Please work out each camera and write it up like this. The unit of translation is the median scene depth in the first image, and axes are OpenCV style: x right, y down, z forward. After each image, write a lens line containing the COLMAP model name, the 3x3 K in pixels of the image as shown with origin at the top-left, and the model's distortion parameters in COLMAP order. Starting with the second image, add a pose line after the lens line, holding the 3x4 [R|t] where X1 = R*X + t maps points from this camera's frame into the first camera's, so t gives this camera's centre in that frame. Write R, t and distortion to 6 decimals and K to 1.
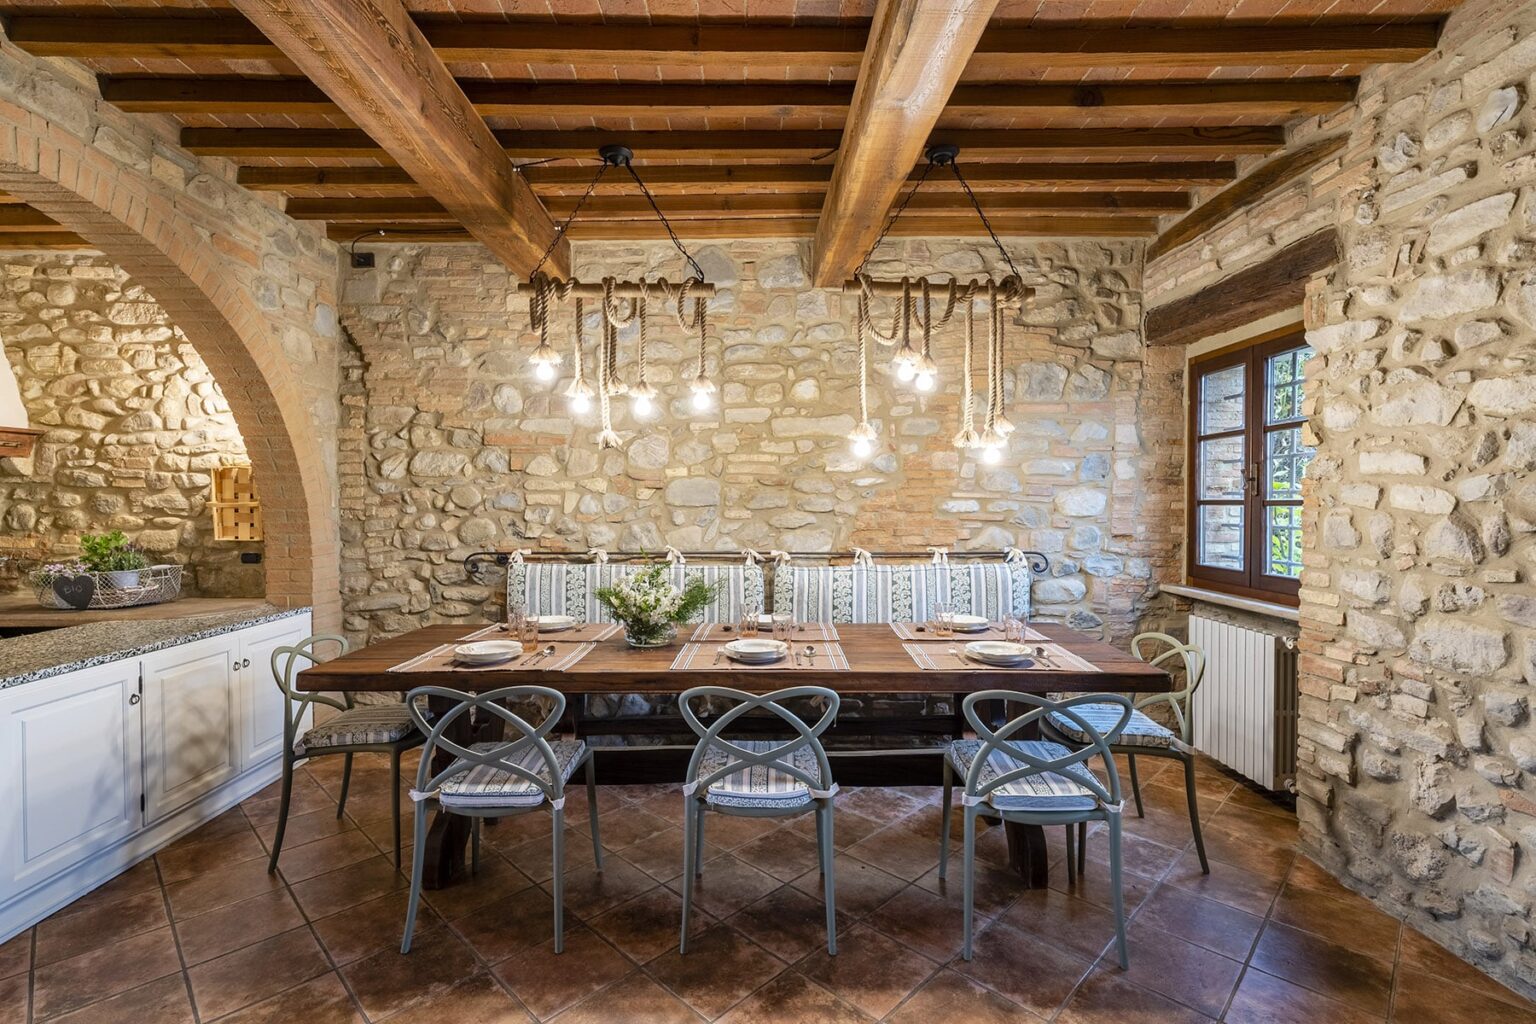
lens RADIAL K [[715.9, 0, 789.3], [0, 715.9, 513.1], [0, 0, 1]] dist [0.001124, -0.000934]
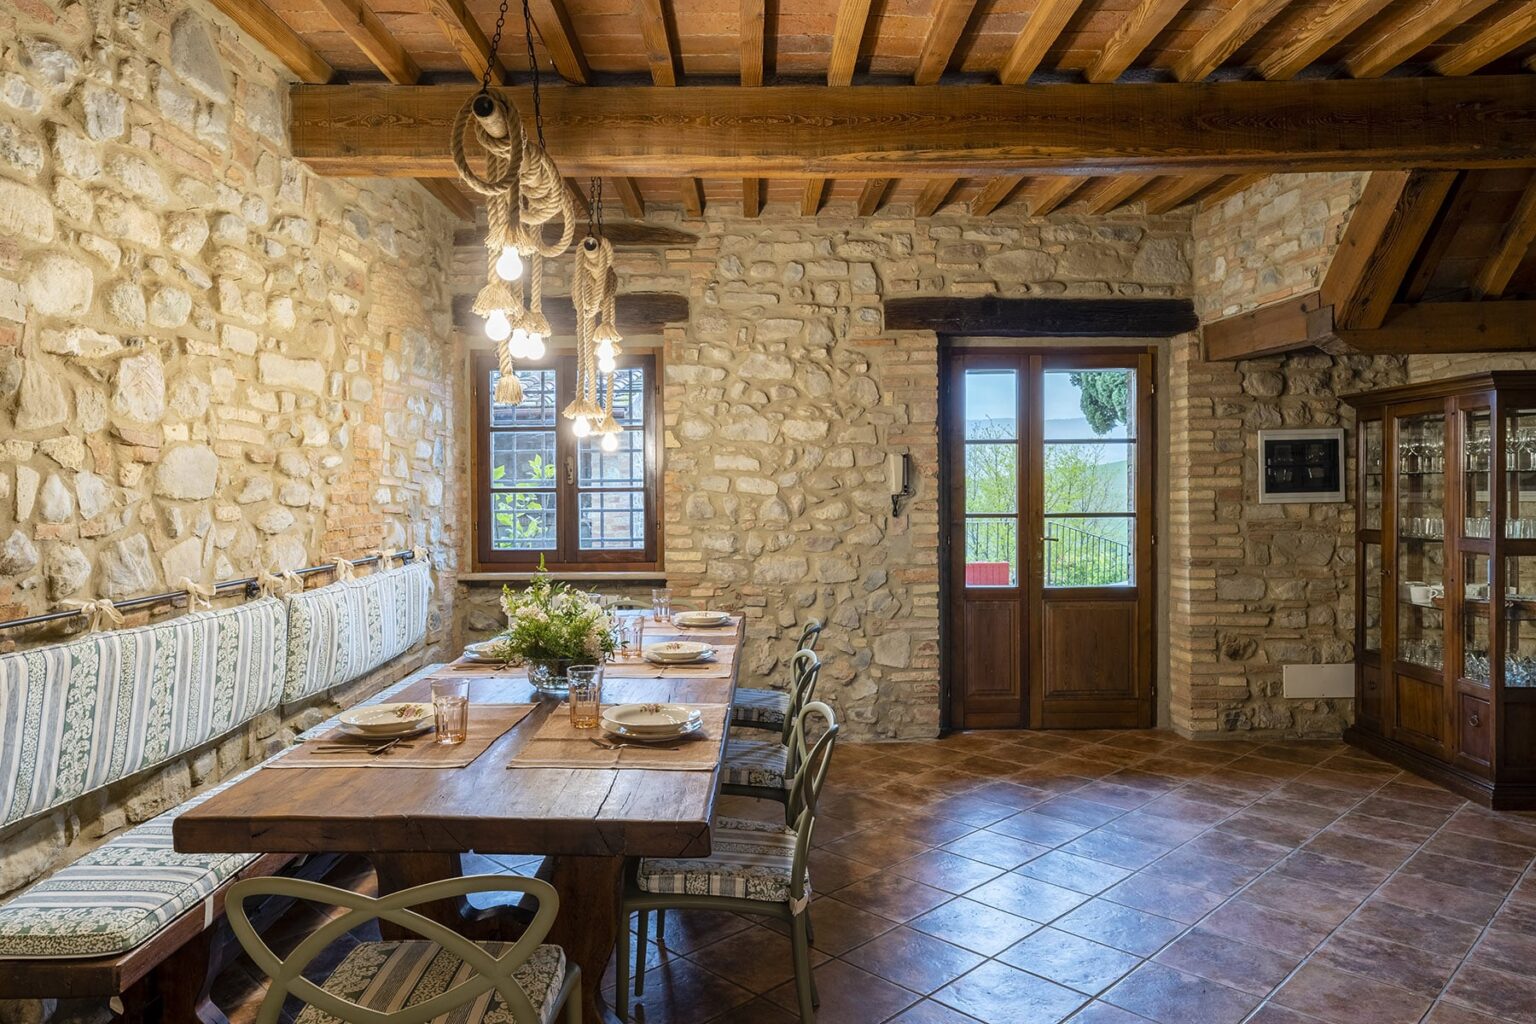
lens RADIAL K [[1063.9, 0, 714.0], [0, 1063.9, 501.5], [0, 0, 1]] dist [0.003395, -0.003584]
pose [[0.023370, -0.011373, 0.999662, -1.177096], [0.024526, 0.999641, 0.010799, -0.009331], [-0.999426, 0.024265, 0.023640, 0.776585]]
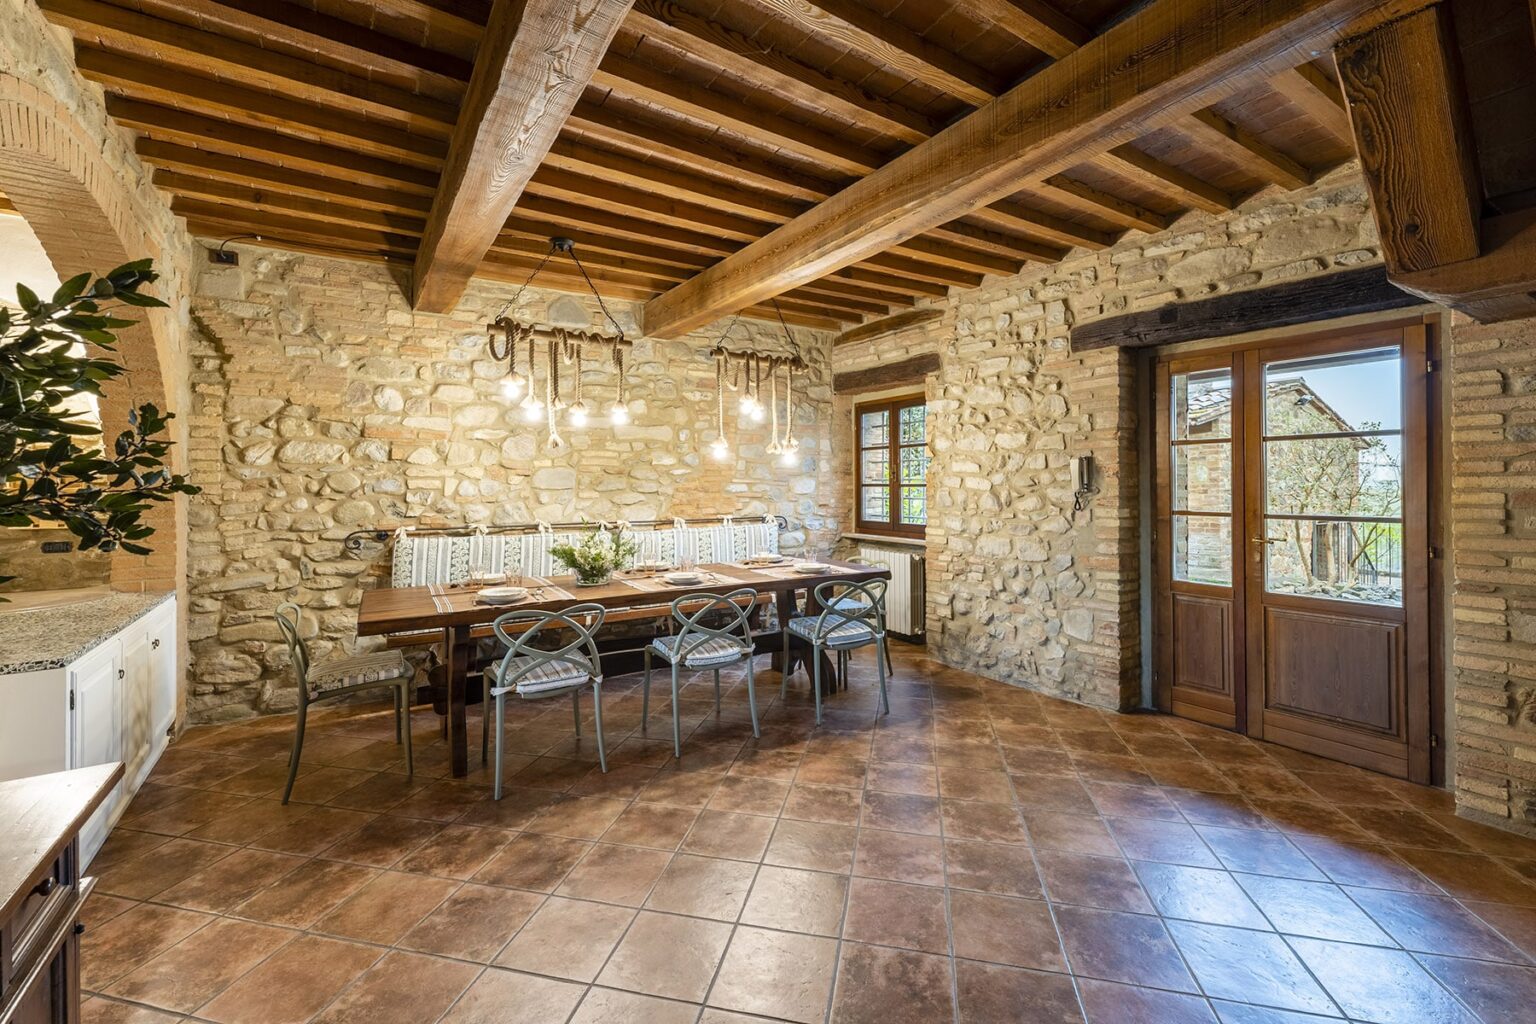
lens RADIAL K [[647.0, 0, 767.0], [0, 647.0, 475.6], [0, 0, 1]] dist [0.002743, -0.000060]
pose [[0.857063, 0.005084, 0.515186, -0.547581], [0.010752, 0.999557, -0.027751, 0.003582], [-0.515099, 0.029323, 0.856629, -0.299186]]
